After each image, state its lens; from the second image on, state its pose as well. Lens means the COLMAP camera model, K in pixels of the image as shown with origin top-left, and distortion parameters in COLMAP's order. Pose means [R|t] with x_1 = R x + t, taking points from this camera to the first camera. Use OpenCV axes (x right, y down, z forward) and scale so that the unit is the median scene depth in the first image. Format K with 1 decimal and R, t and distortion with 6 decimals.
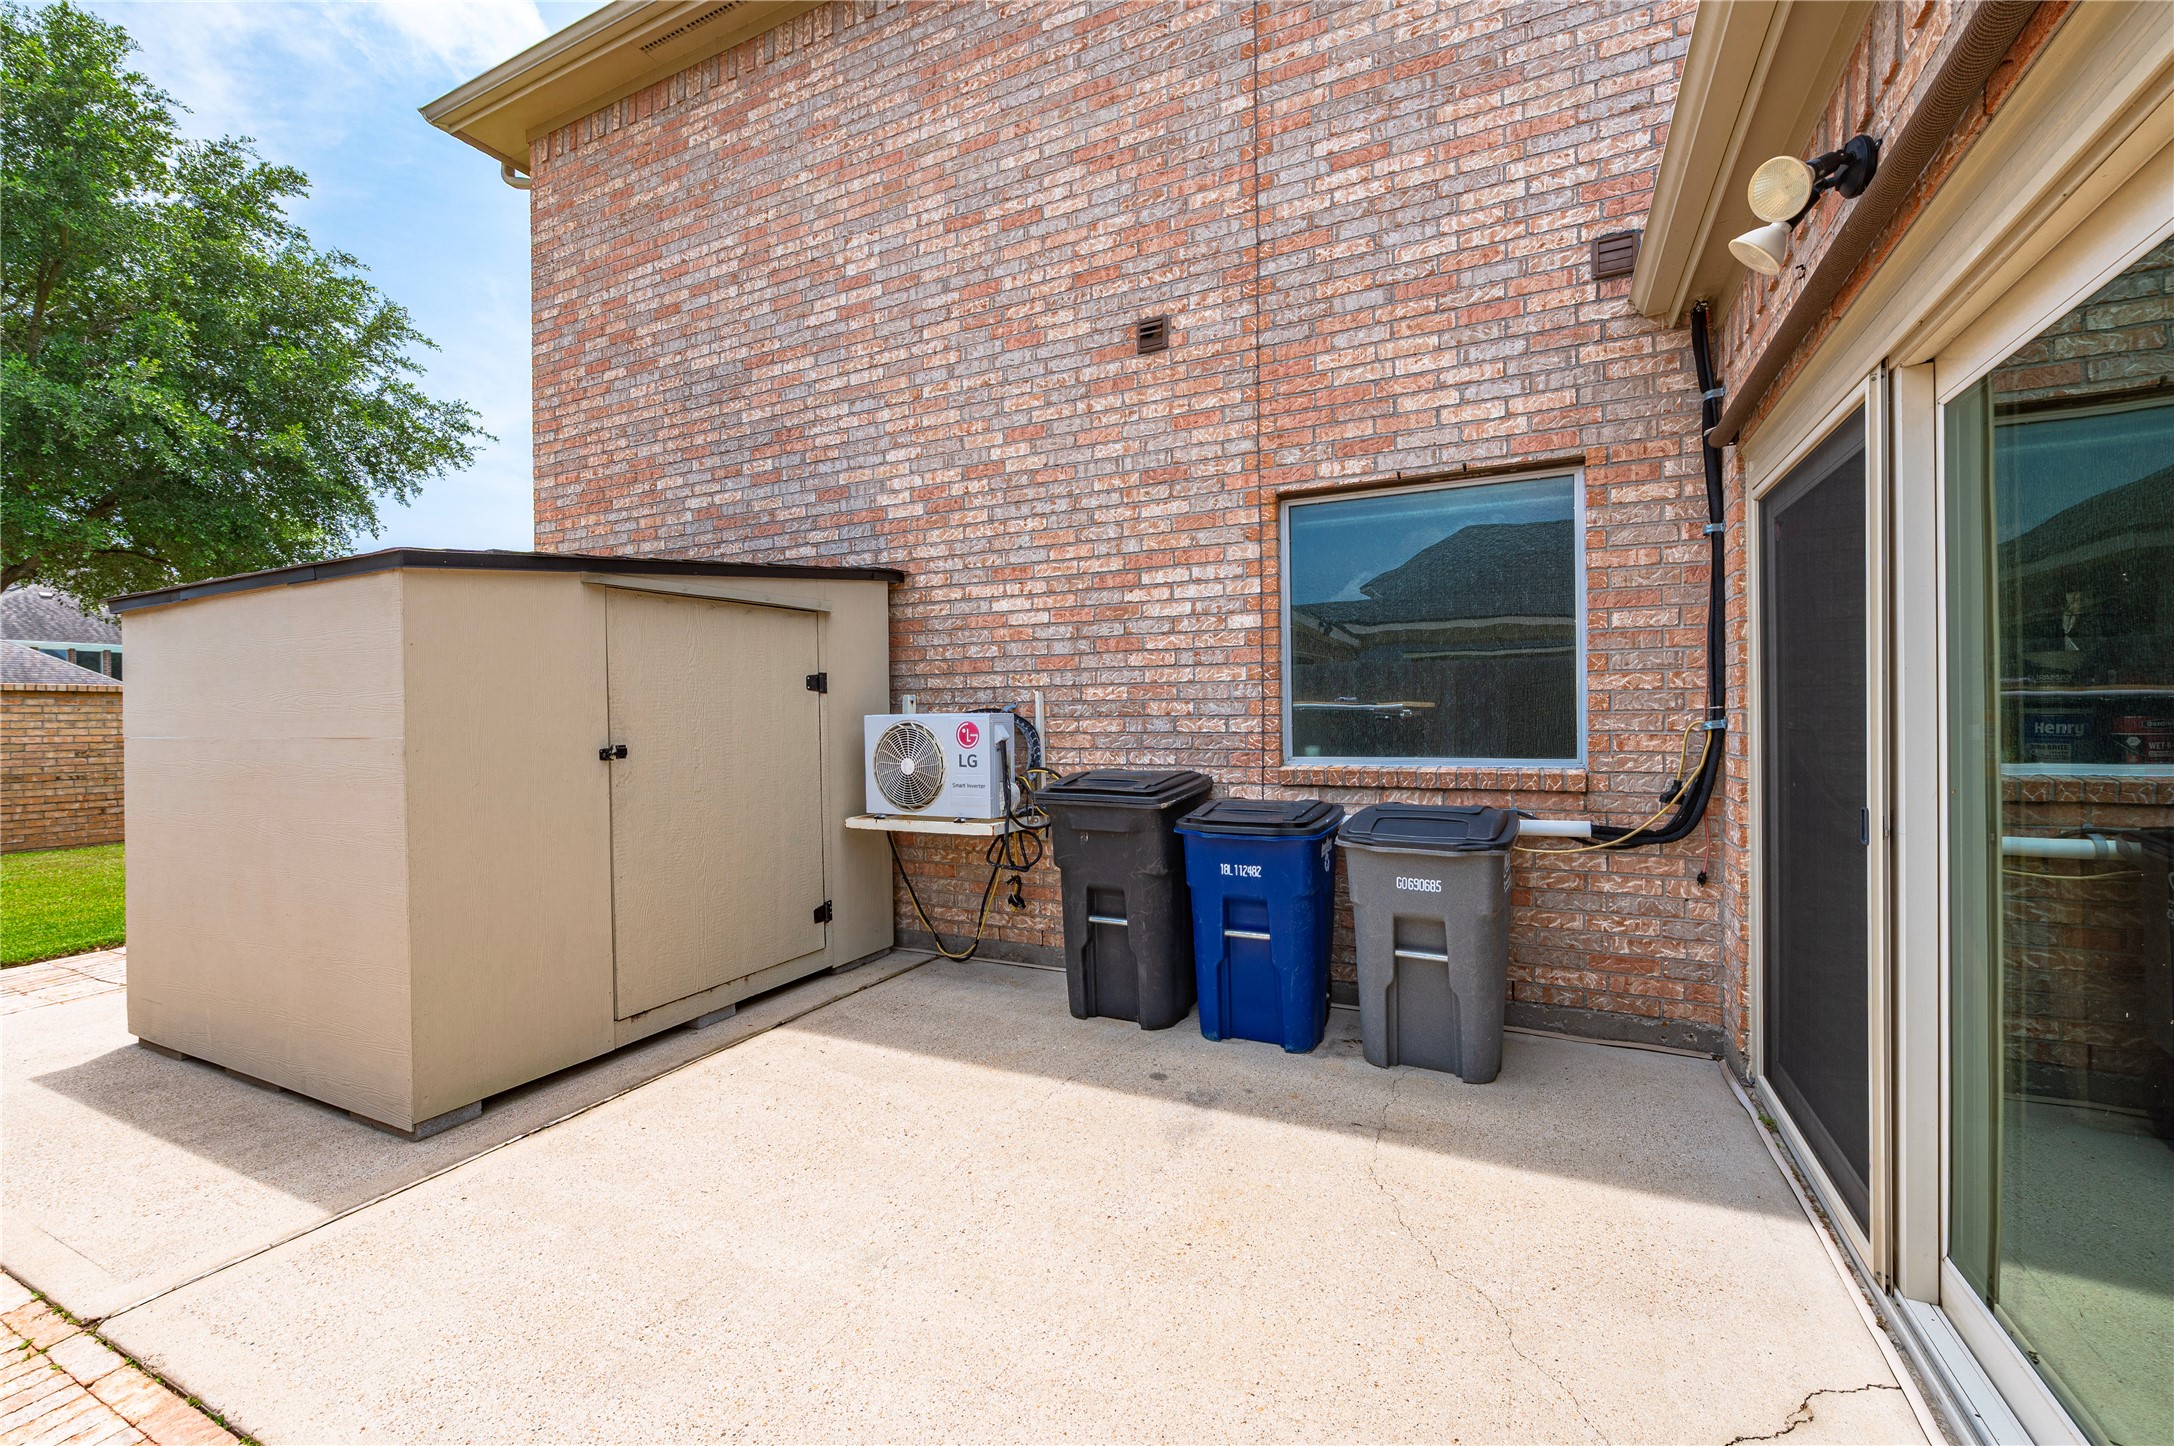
lens RADIAL K [[899.5, 0, 1083.9], [0, 899.5, 726.4], [0, 0, 1]] dist [-0.001200, -0.000111]
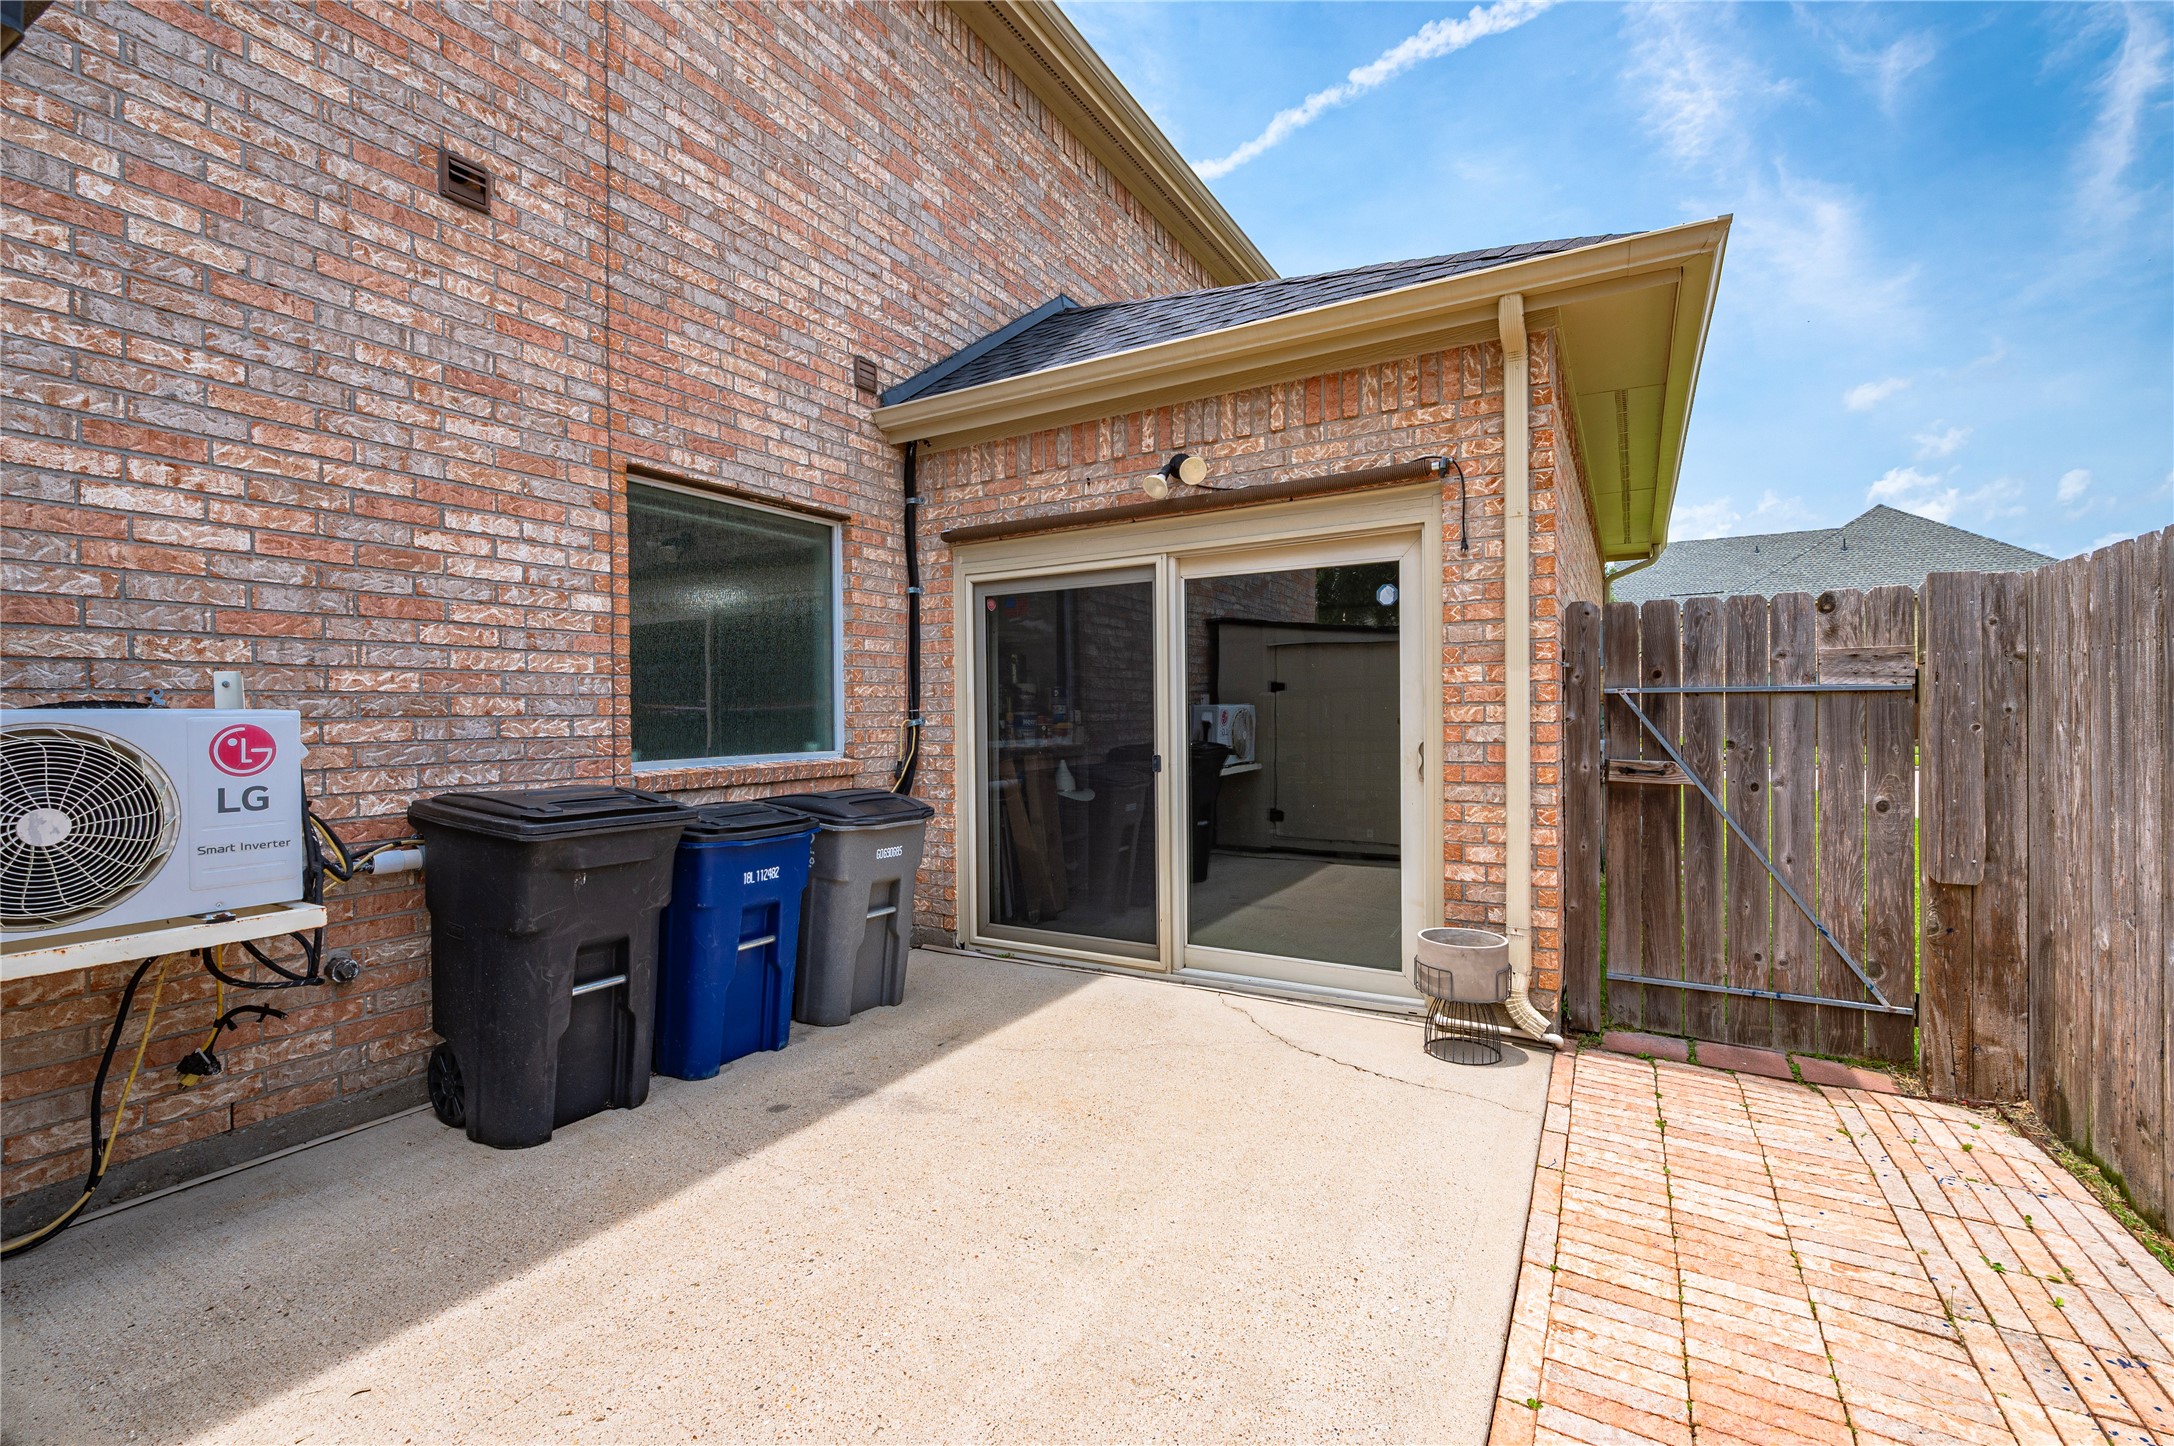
lens RADIAL K [[966.0, 0, 1079.7], [0, 966.0, 727.1], [0, 0, 1]] dist [0.000166, -0.001680]
pose [[0.058401, -0.004937, 0.998281, -0.691508], [0.022641, 0.999737, 0.003619, 0.005379], [-0.998036, 0.022391, 0.058498, 0.498800]]
